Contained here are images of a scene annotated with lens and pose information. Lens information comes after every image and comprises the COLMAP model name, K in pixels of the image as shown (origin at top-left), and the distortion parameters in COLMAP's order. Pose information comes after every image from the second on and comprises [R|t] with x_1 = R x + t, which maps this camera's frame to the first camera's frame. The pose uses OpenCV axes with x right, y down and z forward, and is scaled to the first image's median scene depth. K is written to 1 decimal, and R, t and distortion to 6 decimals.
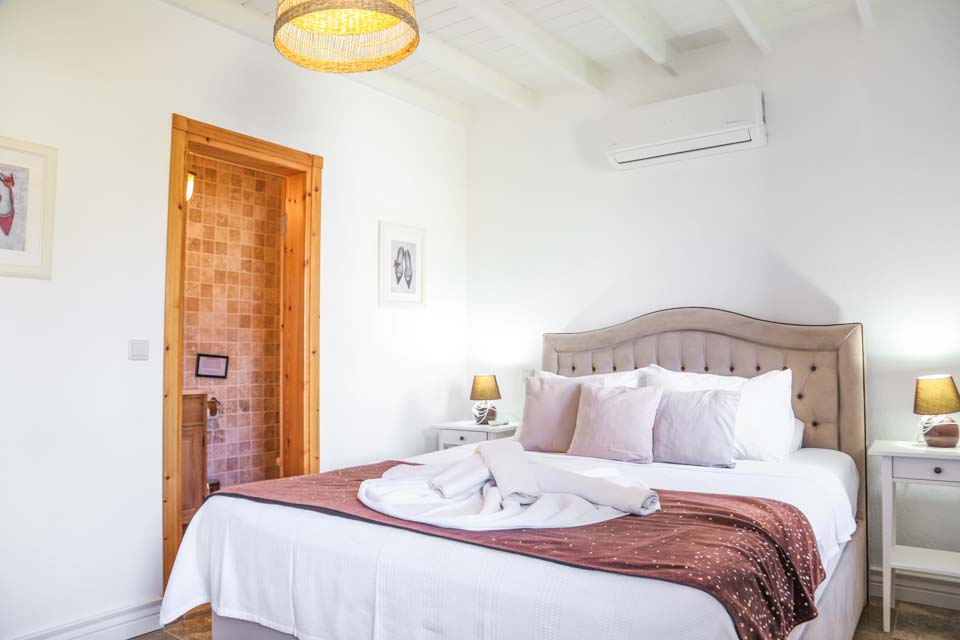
lens RADIAL K [[657.0, 0, 480.0], [0, 657.0, 320.0], [0, 0, 1]] dist [-0.119964, 0.065794]
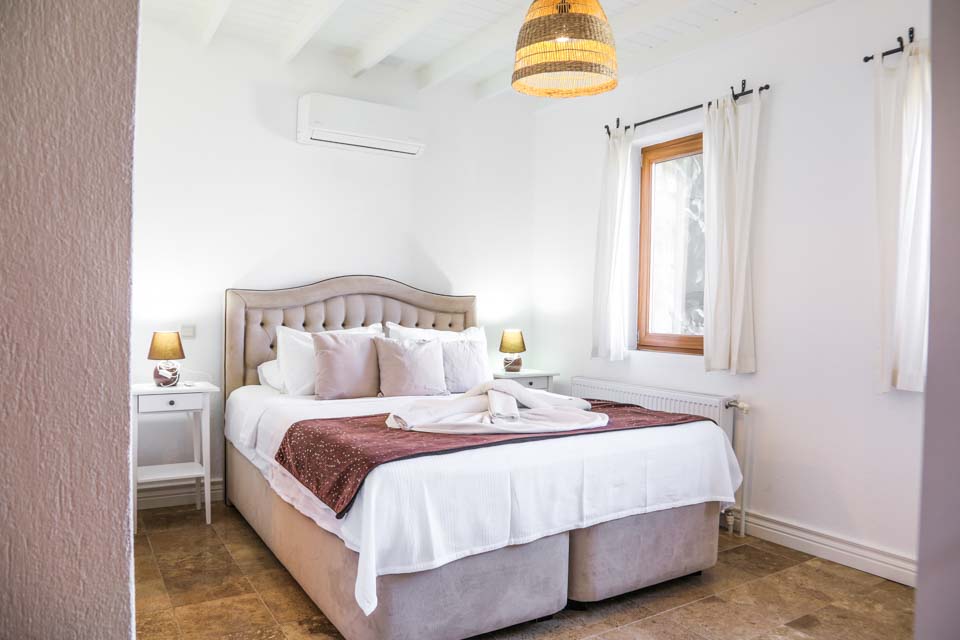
lens RADIAL K [[690.5, 0, 488.4], [0, 690.5, 318.6], [0, 0, 1]] dist [-0.118699, 0.087547]
pose [[0.355166, -0.007399, 0.934774, -0.986815], [-0.072240, 0.996761, 0.035337, -0.000756], [-0.932008, -0.080079, 0.353481, 0.369329]]
